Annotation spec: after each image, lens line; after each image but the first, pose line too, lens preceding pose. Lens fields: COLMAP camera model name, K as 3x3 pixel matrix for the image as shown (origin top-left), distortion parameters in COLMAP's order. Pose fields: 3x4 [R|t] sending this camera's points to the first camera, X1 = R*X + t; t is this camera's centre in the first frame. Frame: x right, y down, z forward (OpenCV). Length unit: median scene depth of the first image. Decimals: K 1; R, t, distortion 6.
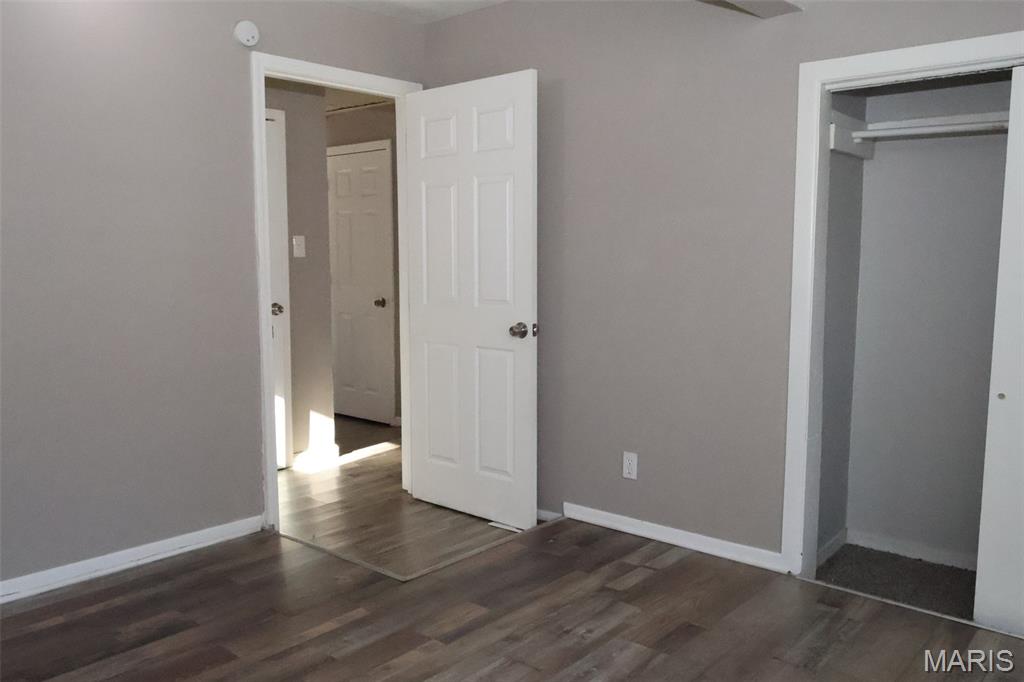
lens RADIAL K [[799.2, 0, 512.0], [0, 799.2, 341.0], [0, 0, 1]] dist [-0.005198, -0.016572]
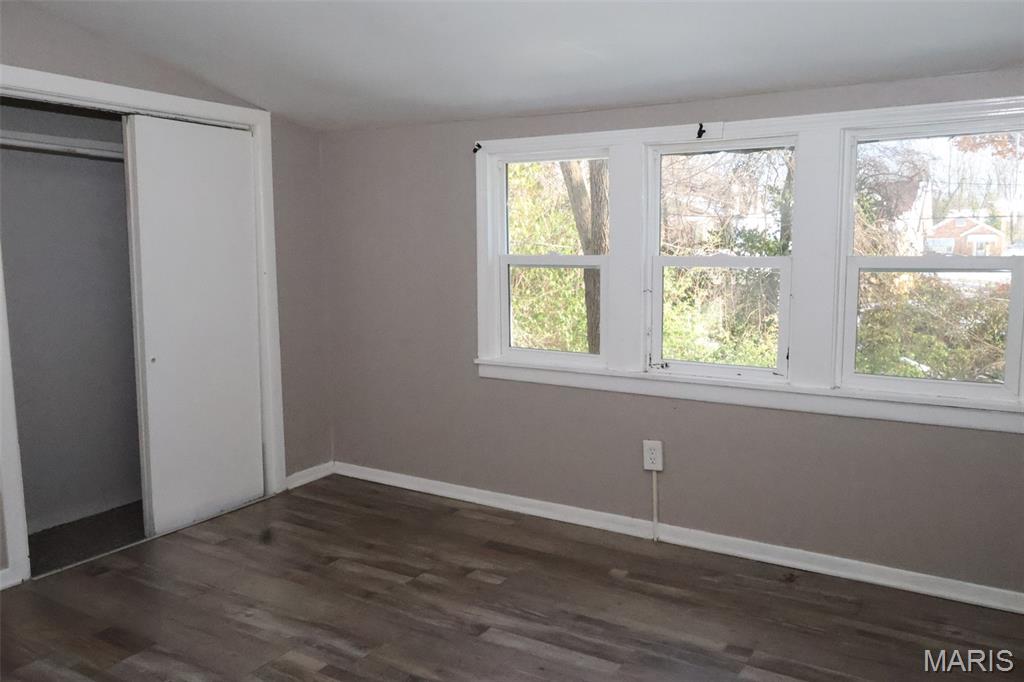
lens RADIAL K [[799.2, 0, 512.0], [0, 799.2, 341.0], [0, 0, 1]] dist [-0.005198, -0.016572]
pose [[-0.191585, -0.115734, 0.974629, -0.770220], [0.105015, 0.984905, 0.137597, -0.080572], [-0.975842, 0.128713, -0.176540, 0.610689]]
